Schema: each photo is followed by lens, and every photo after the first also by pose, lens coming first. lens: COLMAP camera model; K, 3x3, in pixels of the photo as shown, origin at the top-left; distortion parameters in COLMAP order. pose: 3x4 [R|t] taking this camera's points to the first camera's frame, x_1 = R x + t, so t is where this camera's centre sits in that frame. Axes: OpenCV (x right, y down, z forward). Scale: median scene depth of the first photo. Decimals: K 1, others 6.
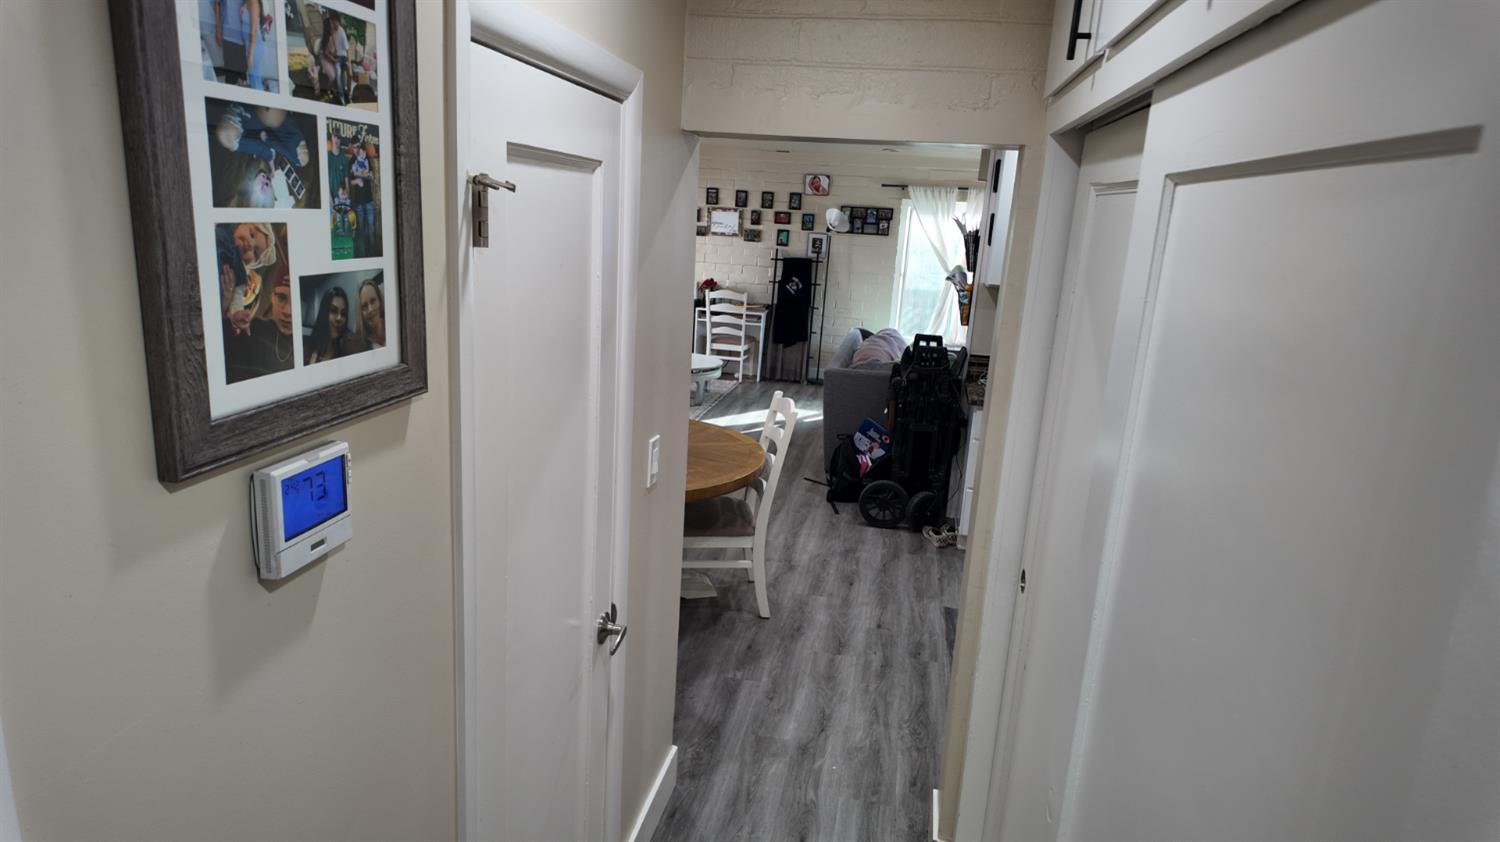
lens RADIAL K [[875.0, 0, 757.5], [0, 875.0, 421.3], [0, 0, 1]] dist [0.092294, -0.113199]
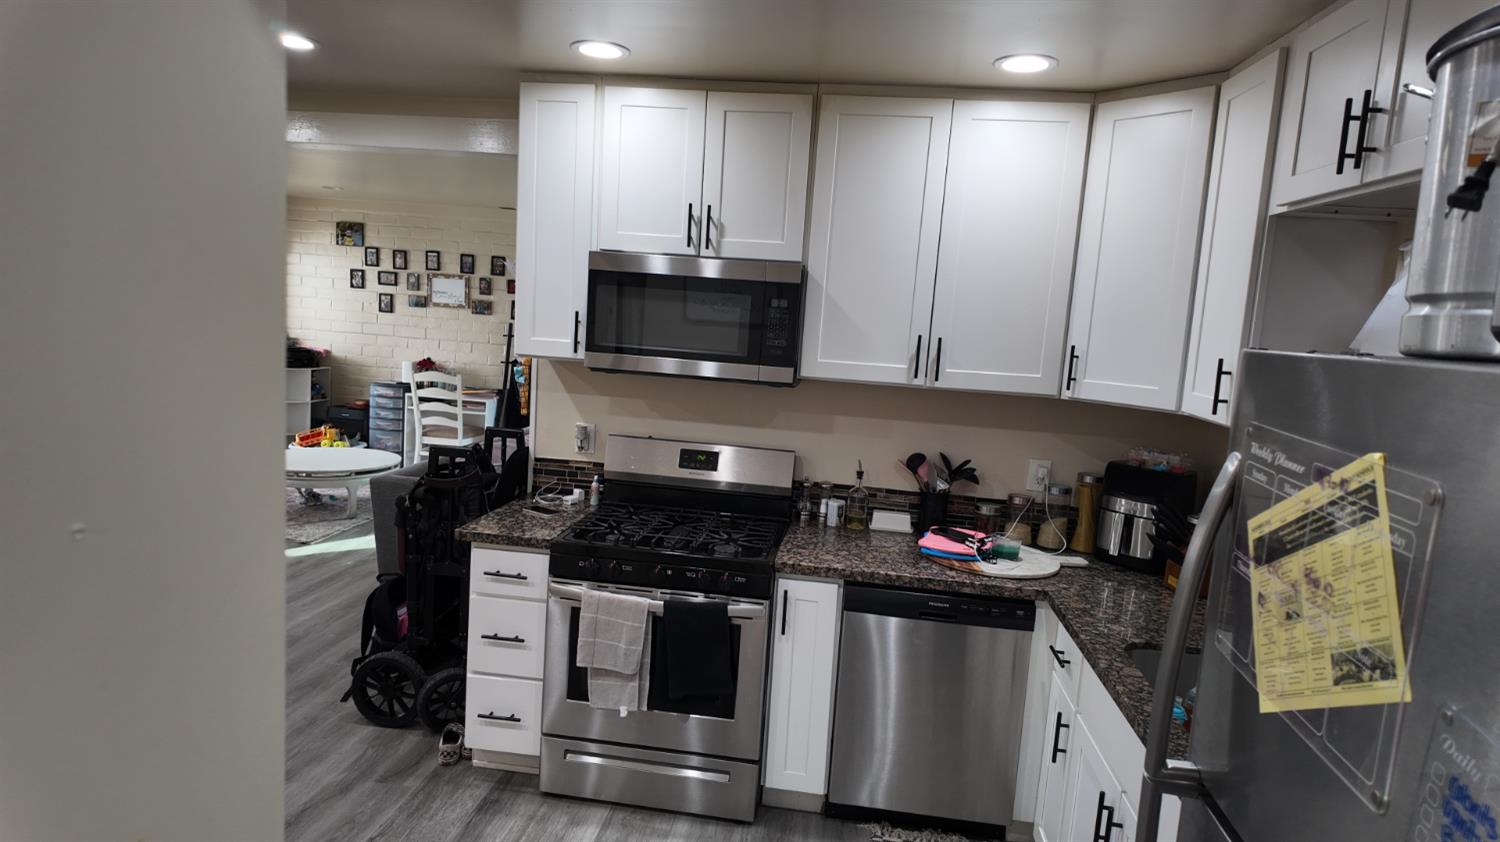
lens RADIAL K [[875.0, 0, 757.5], [0, 875.0, 421.3], [0, 0, 1]] dist [0.092294, -0.113199]
pose [[0.997566, -0.001796, 0.069707, 0.197668], [0.008794, 0.994927, -0.100210, -0.018342], [-0.069173, 0.100579, 0.992522, 0.164915]]
